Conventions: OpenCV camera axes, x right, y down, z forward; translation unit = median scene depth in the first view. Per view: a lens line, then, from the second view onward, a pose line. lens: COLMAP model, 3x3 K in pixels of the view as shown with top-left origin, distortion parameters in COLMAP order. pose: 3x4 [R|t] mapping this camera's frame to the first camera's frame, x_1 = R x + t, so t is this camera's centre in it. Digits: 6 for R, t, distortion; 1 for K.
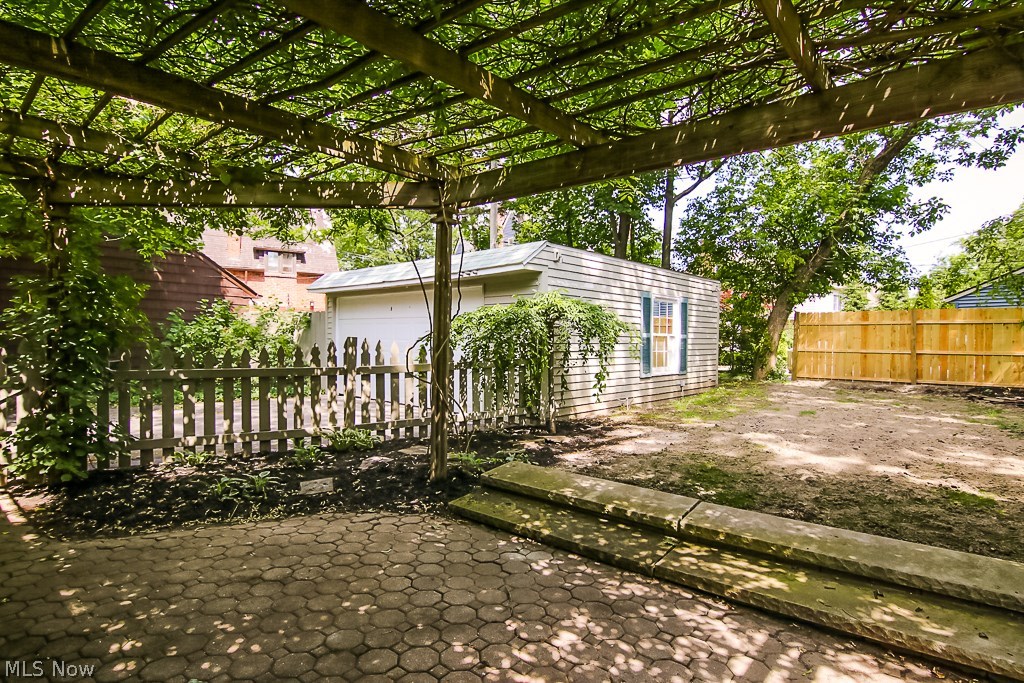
lens RADIAL K [[526.8, 0, 510.9], [0, 526.8, 346.7], [0, 0, 1]] dist [-0.000966, -0.008619]
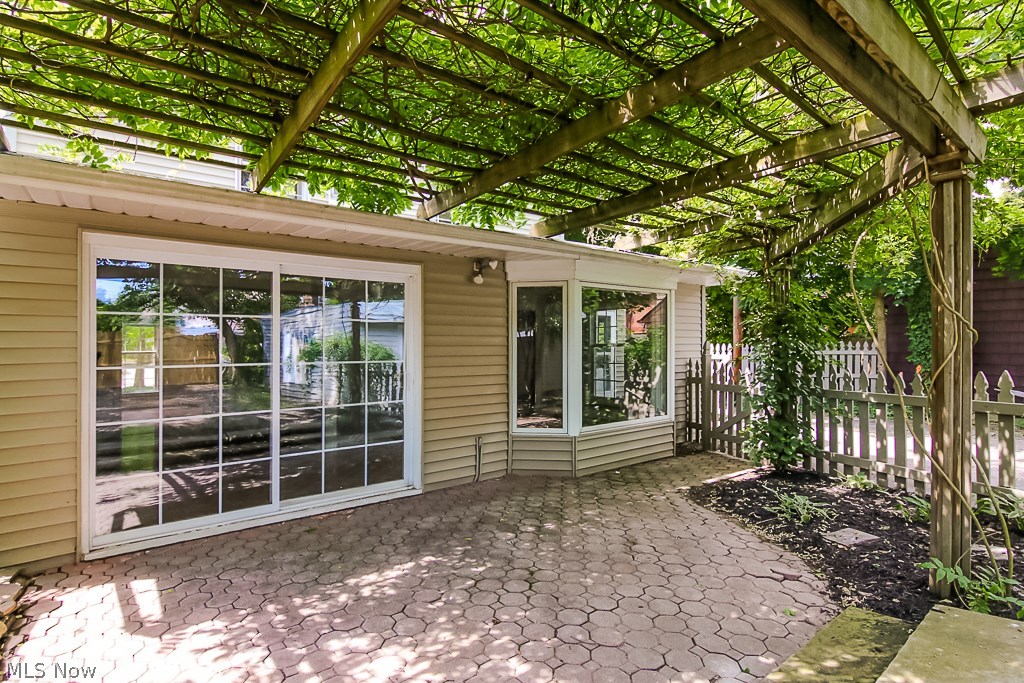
lens RADIAL K [[526.8, 0, 510.8], [0, 526.8, 344.4], [0, 0, 1]] dist [-0.000966, -0.008619]
pose [[-0.228068, -0.022176, -0.973393, 0.634199], [-0.009244, 0.999745, -0.020610, -0.028104], [0.973601, 0.004297, -0.228215, 0.691818]]
